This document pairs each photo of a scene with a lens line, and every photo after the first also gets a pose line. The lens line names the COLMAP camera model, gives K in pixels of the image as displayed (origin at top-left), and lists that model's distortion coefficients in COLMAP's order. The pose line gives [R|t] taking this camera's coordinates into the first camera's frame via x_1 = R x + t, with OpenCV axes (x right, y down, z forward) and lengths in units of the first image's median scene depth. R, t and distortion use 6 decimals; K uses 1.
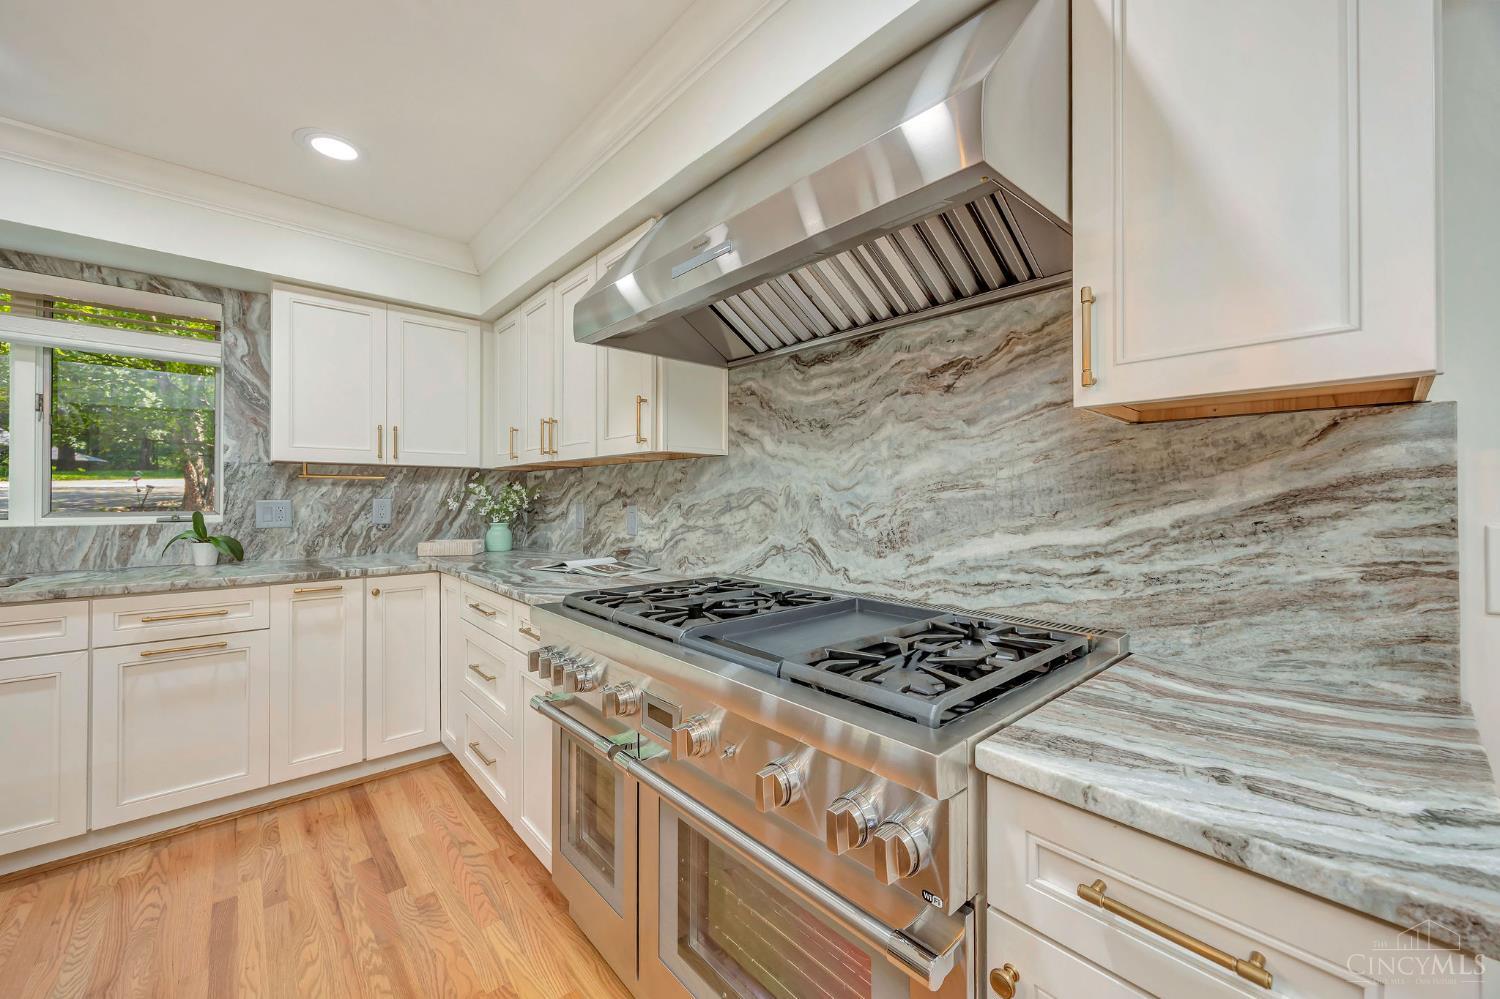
lens RADIAL K [[576.4, 0, 749.4], [0, 576.4, 491.6], [0, 0, 1]] dist [-0.001563, -0.000322]
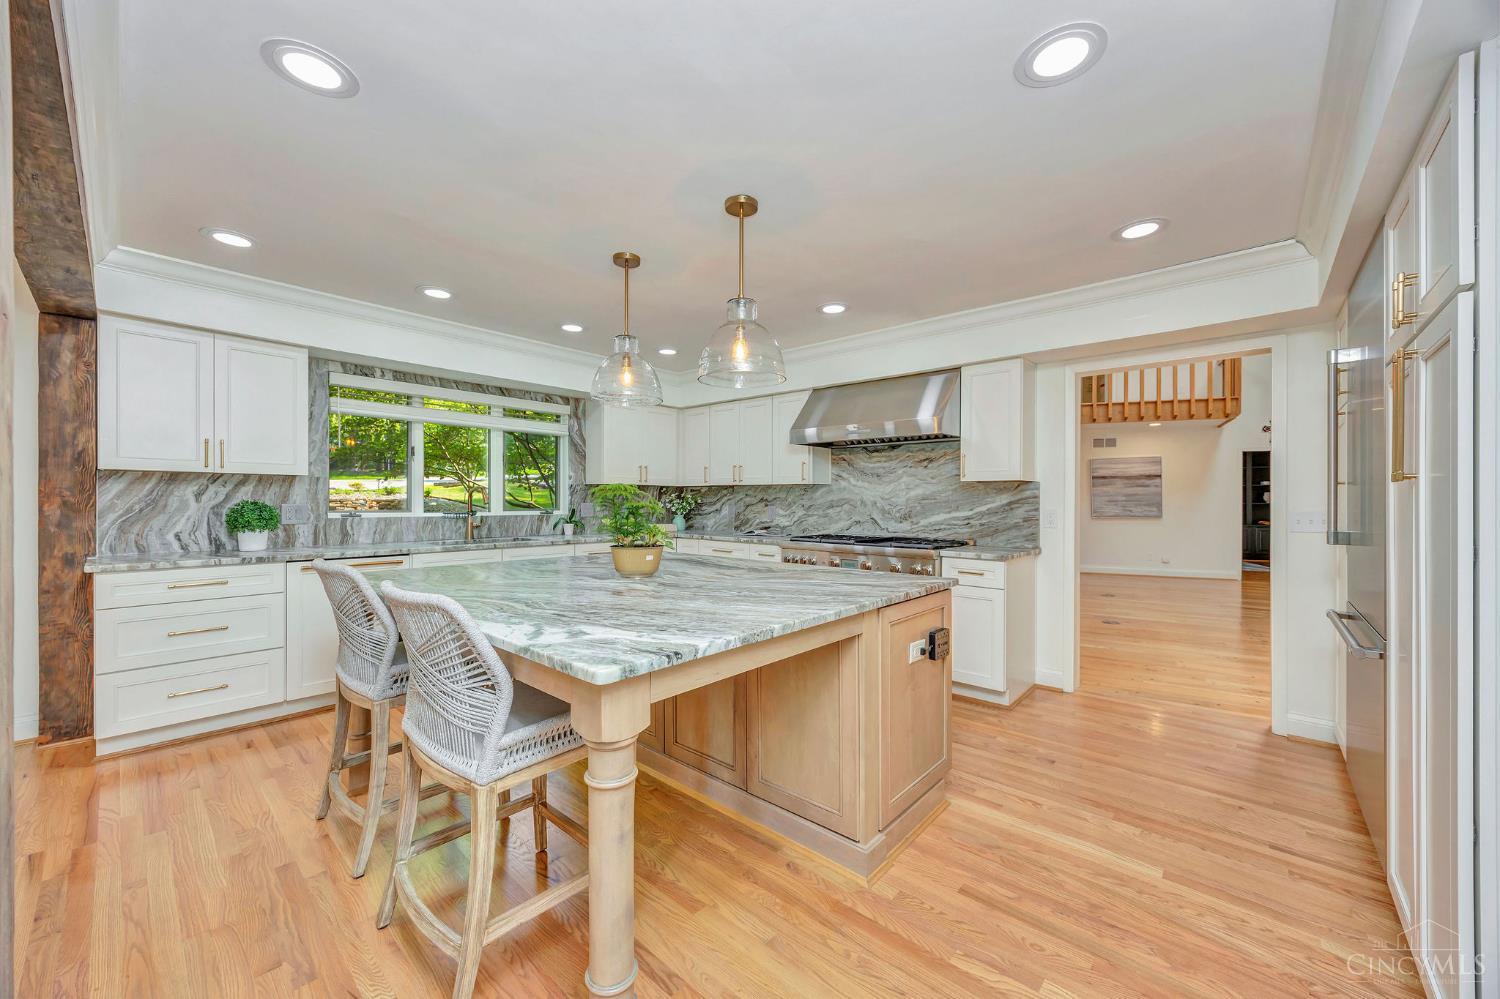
lens RADIAL K [[566.7, 0, 750.0], [0, 566.7, 499.5], [0, 0, 1]] dist [0.000094, 0.000181]
pose [[0.994353, 0.001553, 0.106113, -0.622547], [-0.002523, 0.999956, 0.009007, -0.020380], [-0.106094, -0.009224, 0.994313, -1.307614]]
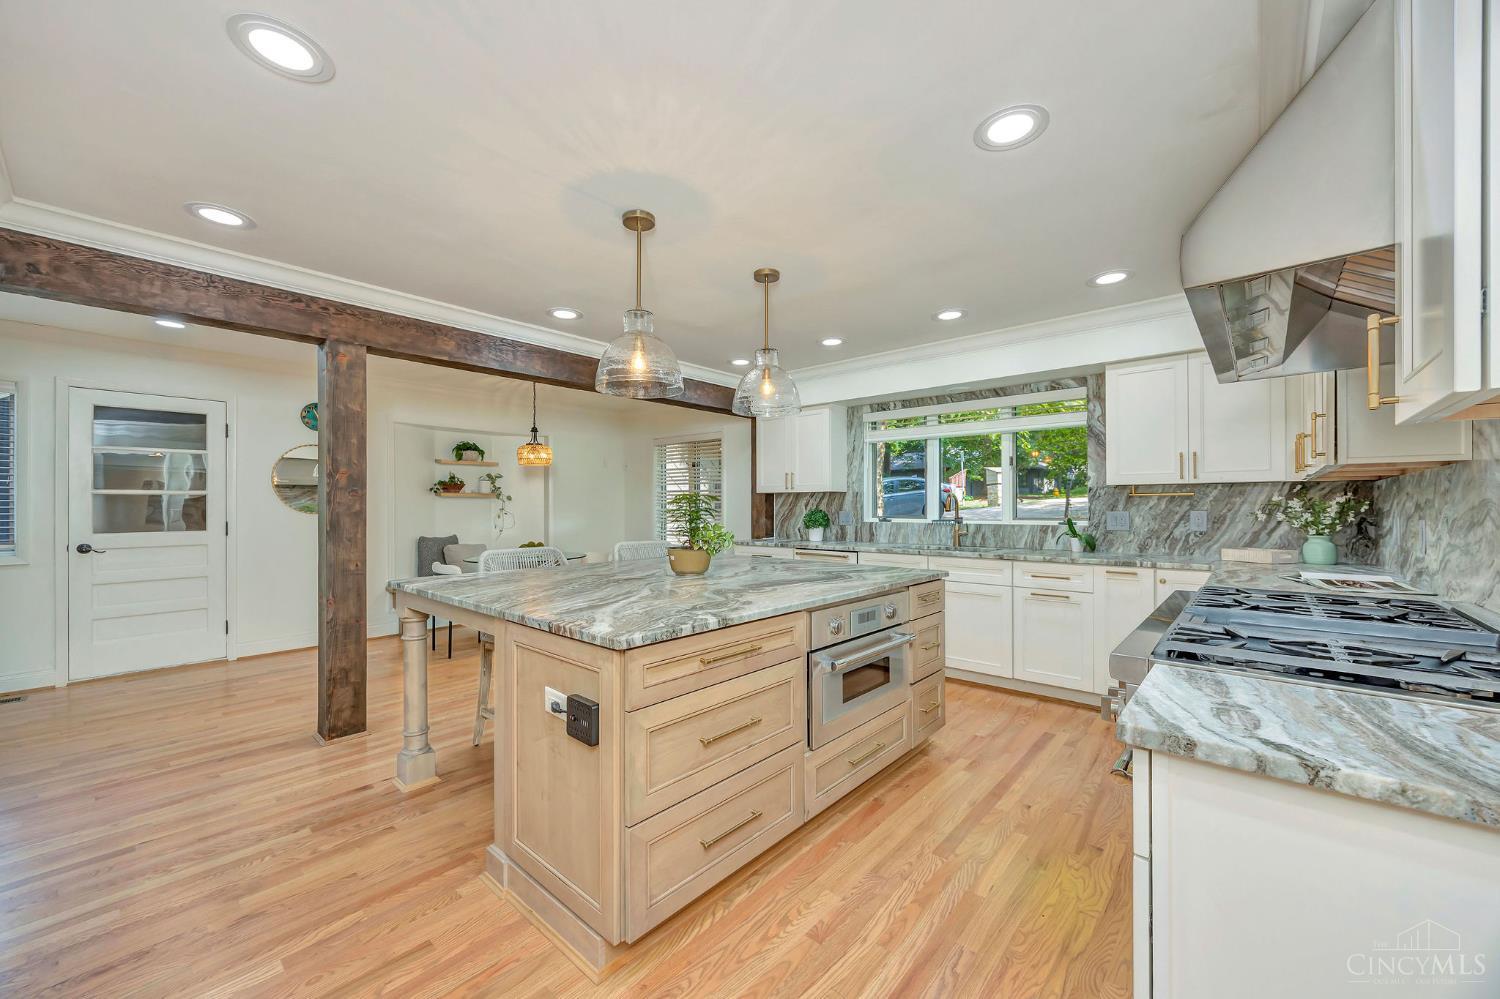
lens RADIAL K [[572.2, 0, 754.2], [0, 572.2, 501.1], [0, 0, 1]] dist [0.000495, 0.000100]
pose [[0.119386, -0.013108, -0.992761, 0.650245], [0.010889, 0.999870, -0.011893, -0.005123], [0.992788, -0.009390, 0.119513, -0.110941]]
